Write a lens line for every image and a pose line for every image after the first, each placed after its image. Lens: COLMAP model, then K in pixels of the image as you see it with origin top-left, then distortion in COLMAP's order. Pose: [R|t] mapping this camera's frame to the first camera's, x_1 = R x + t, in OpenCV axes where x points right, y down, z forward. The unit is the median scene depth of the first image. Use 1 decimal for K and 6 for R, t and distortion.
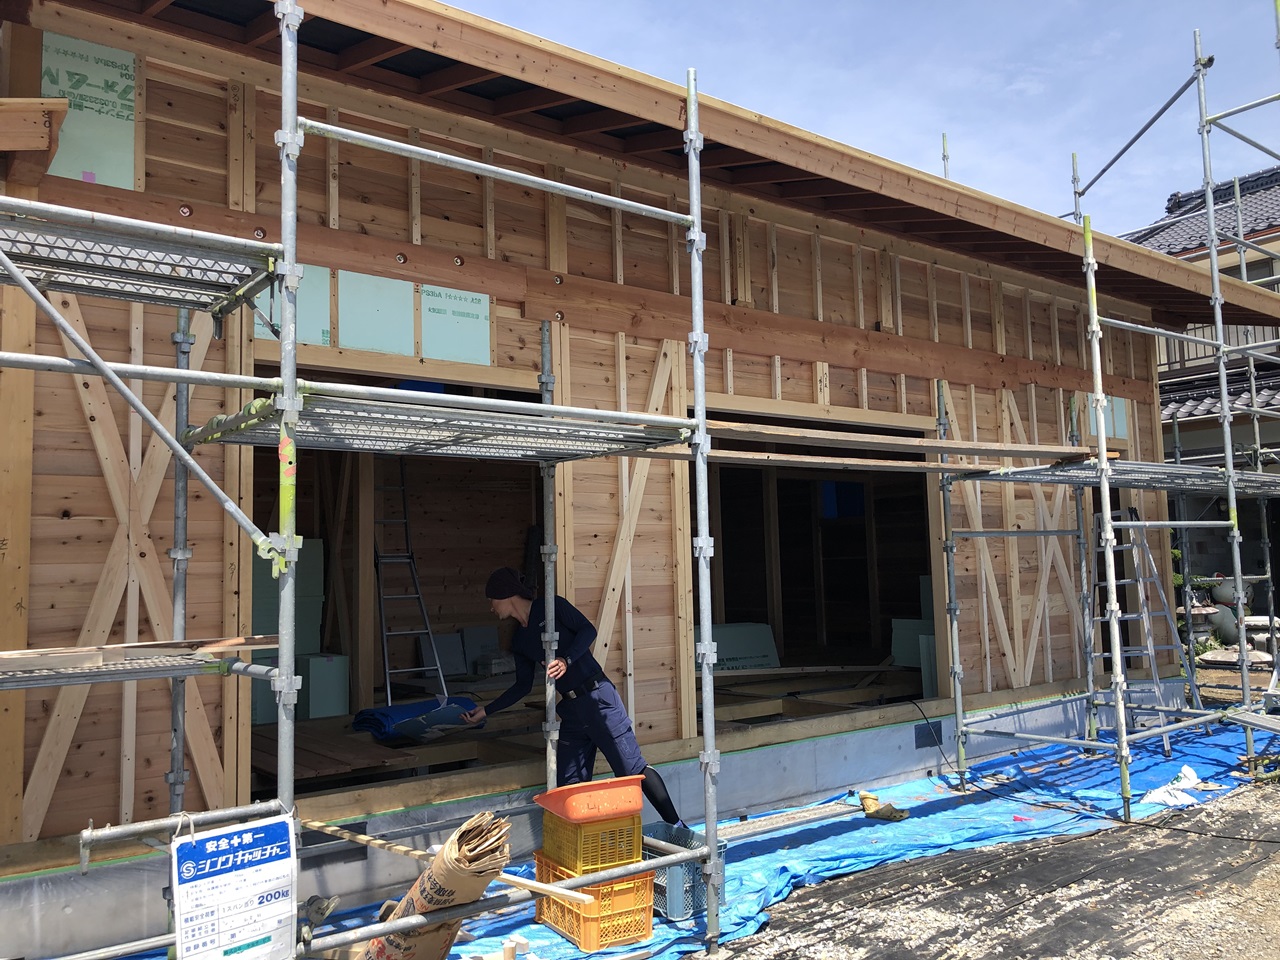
lens RADIAL K [[1051.8, 0, 634.2], [0, 1051.8, 480.3], [0, 0, 1]] dist [0.005846, -0.006076]
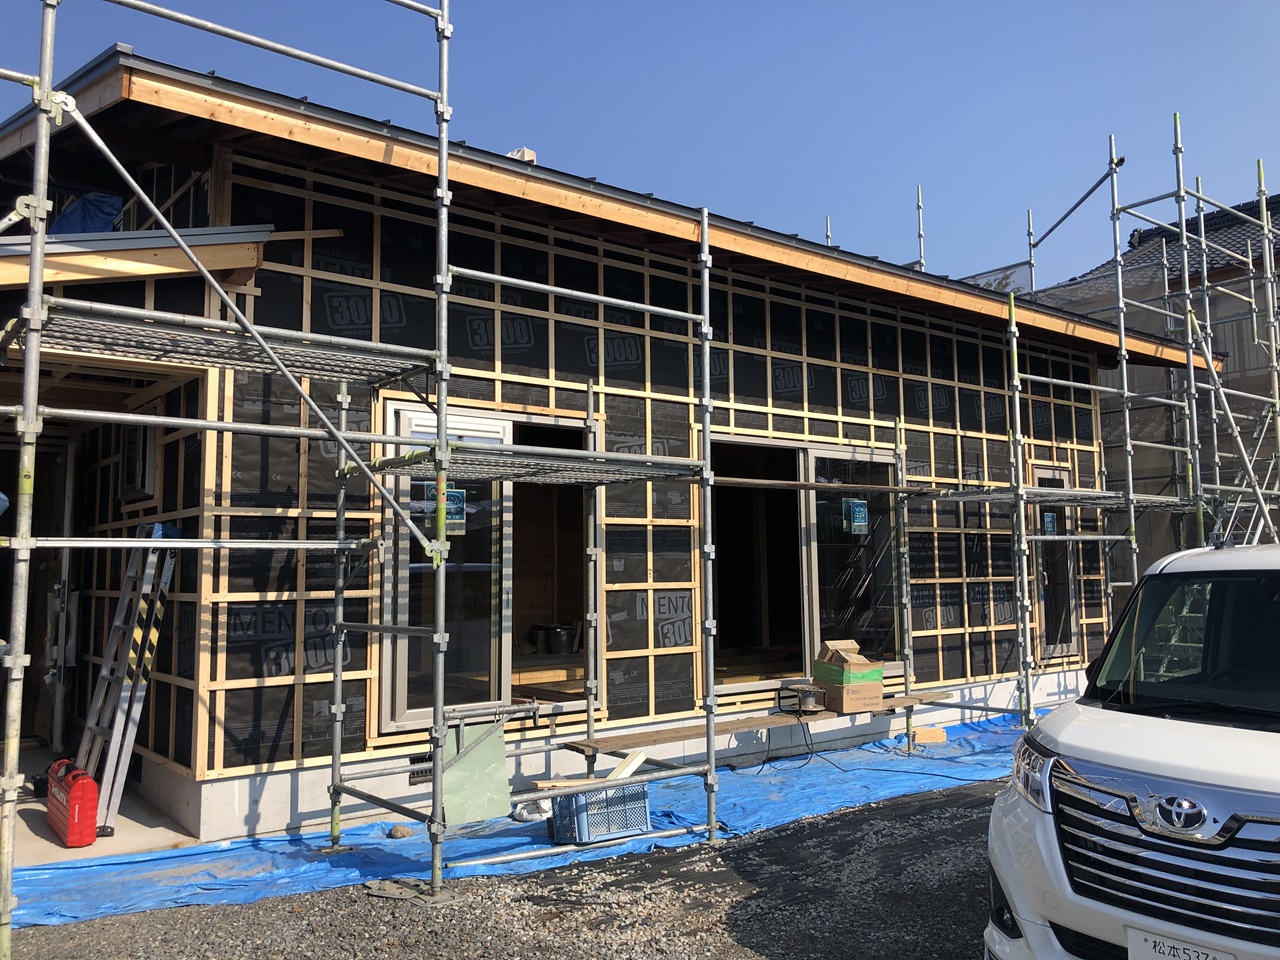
lens RADIAL K [[1051.8, 0, 645.1], [0, 1051.8, 476.3], [0, 0, 1]] dist [0.005846, -0.006076]
pose [[0.999694, 0.017175, 0.017803, -0.040325], [-0.017133, 0.999850, -0.002470, -0.029584], [-0.017843, 0.002164, 0.999838, -0.362240]]
